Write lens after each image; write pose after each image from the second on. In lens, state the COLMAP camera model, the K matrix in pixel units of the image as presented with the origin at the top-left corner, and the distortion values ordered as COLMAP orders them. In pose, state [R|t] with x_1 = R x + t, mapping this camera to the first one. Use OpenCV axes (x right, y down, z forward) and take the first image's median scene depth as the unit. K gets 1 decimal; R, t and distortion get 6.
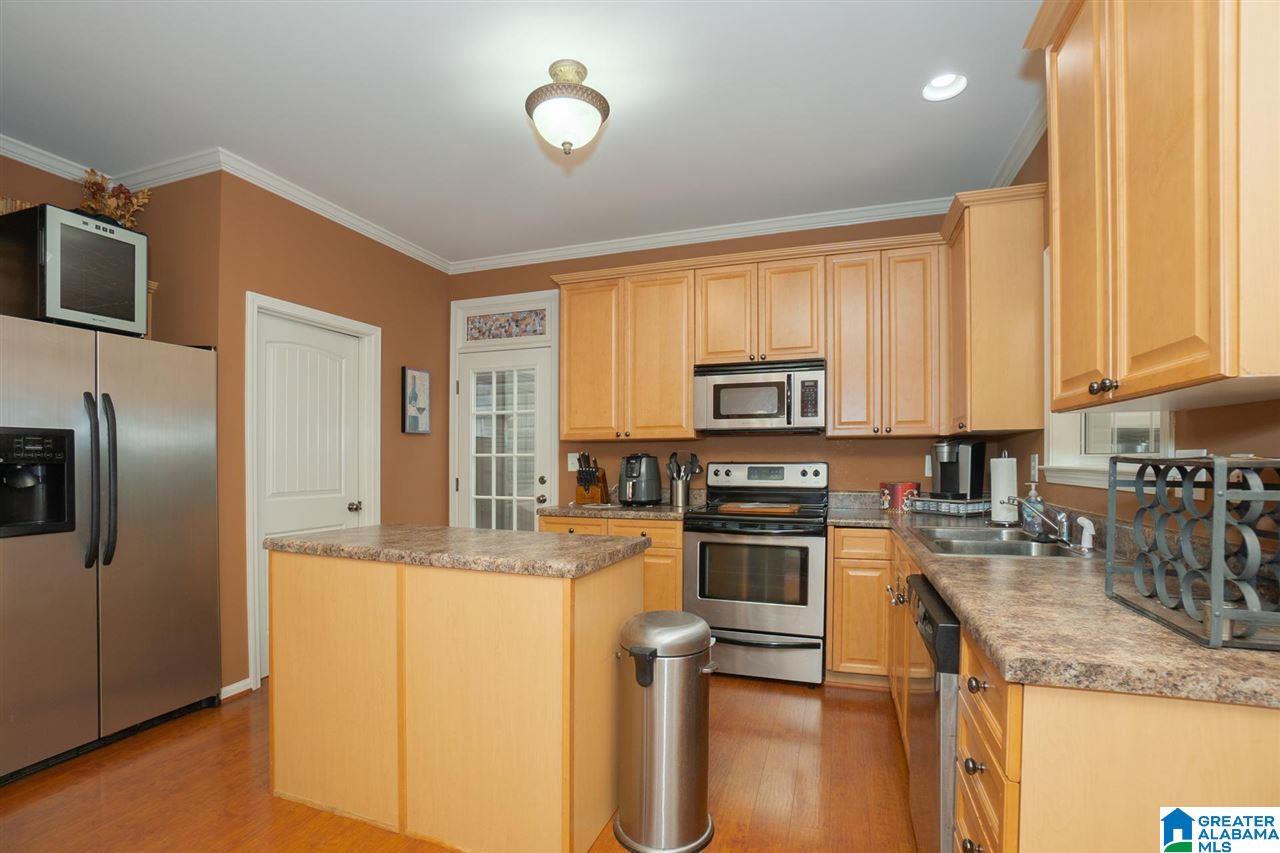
lens RADIAL K [[577.0, 0, 635.4], [0, 577.0, 460.3], [0, 0, 1]] dist [-0.050477, 0.000307]
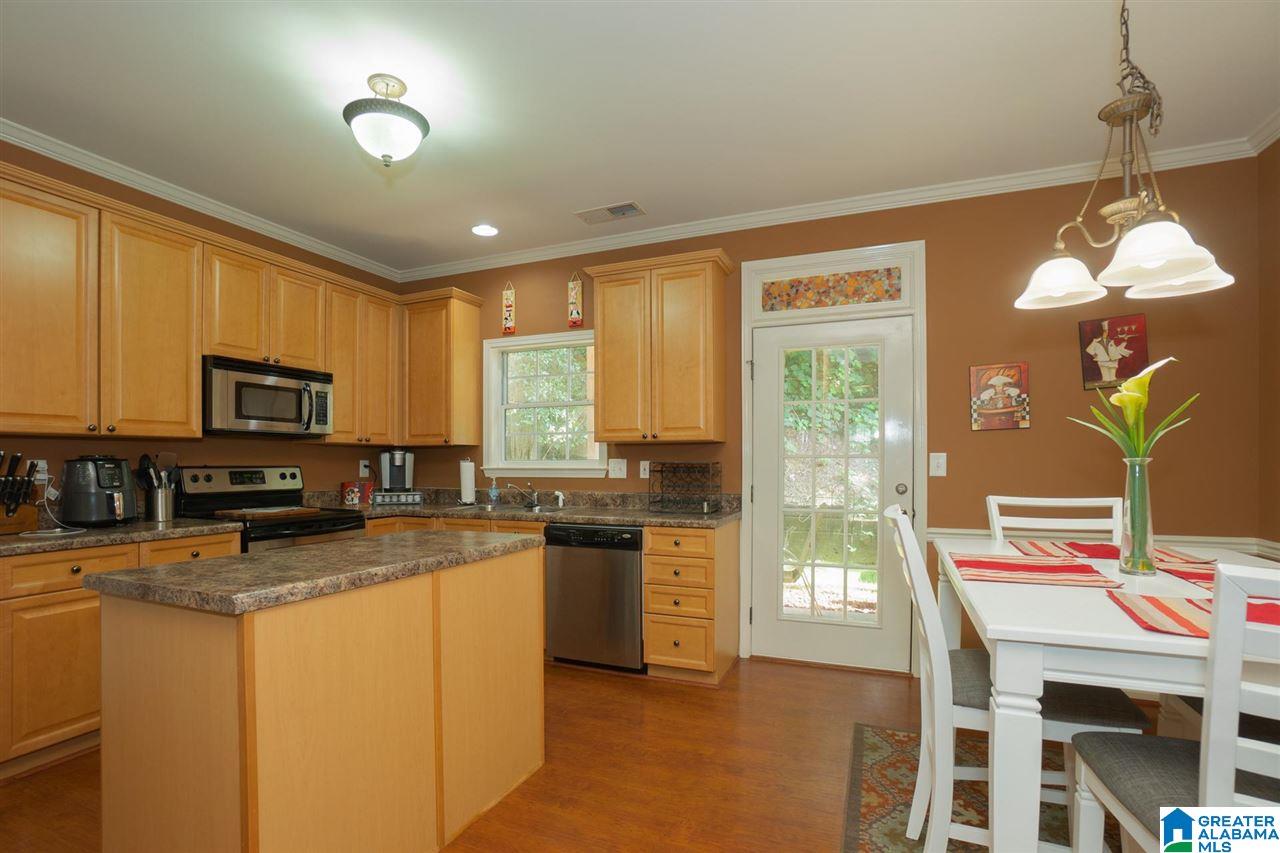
lens RADIAL K [[577.0, 0, 635.4], [0, 577.0, 460.3], [0, 0, 1]] dist [-0.050477, 0.000307]
pose [[0.060122, 0.005200, 0.998177, -0.744609], [0.001131, 0.999985, -0.005277, -0.000677], [-0.998190, 0.001446, 0.060115, 0.328657]]
